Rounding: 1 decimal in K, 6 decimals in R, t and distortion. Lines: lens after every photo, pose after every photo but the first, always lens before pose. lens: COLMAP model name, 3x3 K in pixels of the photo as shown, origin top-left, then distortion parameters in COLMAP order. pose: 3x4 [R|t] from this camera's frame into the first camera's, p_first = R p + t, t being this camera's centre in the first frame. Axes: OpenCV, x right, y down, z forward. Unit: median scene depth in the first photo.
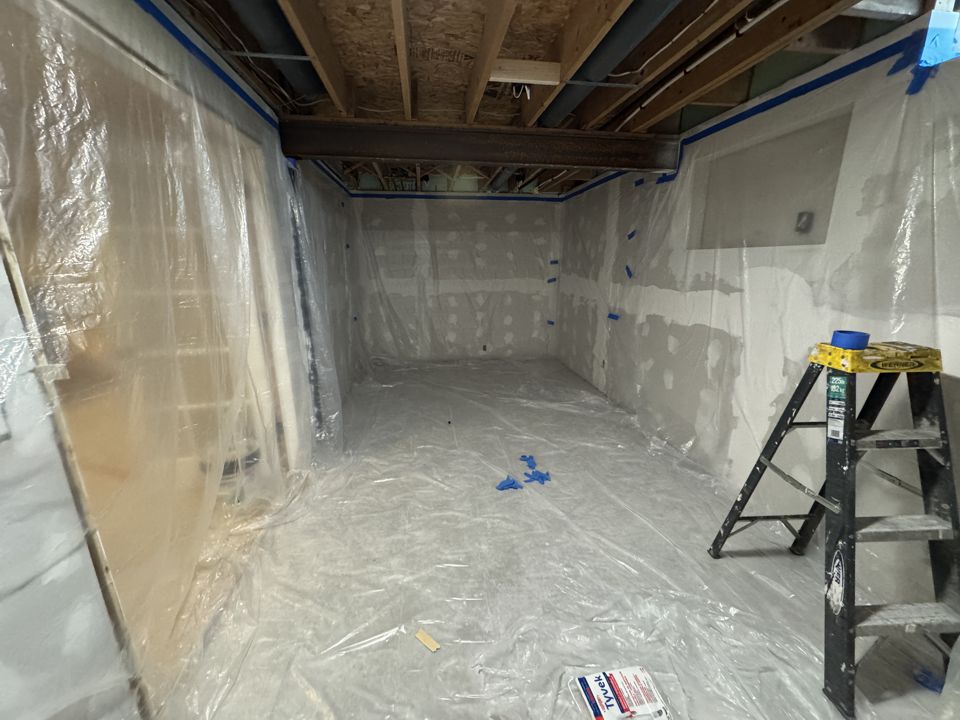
lens RADIAL K [[383.5, 0, 481.2], [0, 383.5, 361.5], [0, 0, 1]] dist [-0.004991, 0.000893]
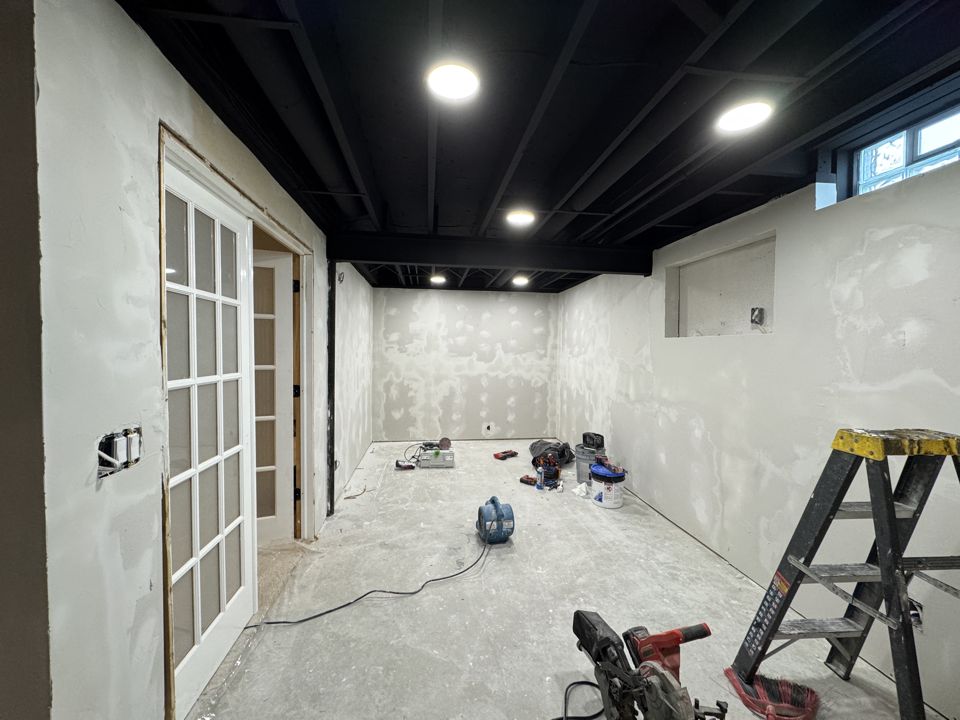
lens RADIAL K [[383.5, 0, 482.3], [0, 383.5, 355.7], [0, 0, 1]] dist [-0.004991, 0.000893]
pose [[0.999933, 0.010008, -0.005765, -0.011679], [-0.011088, 0.971513, -0.236728, 0.054706], [0.003232, 0.236777, 0.971559, -0.147309]]
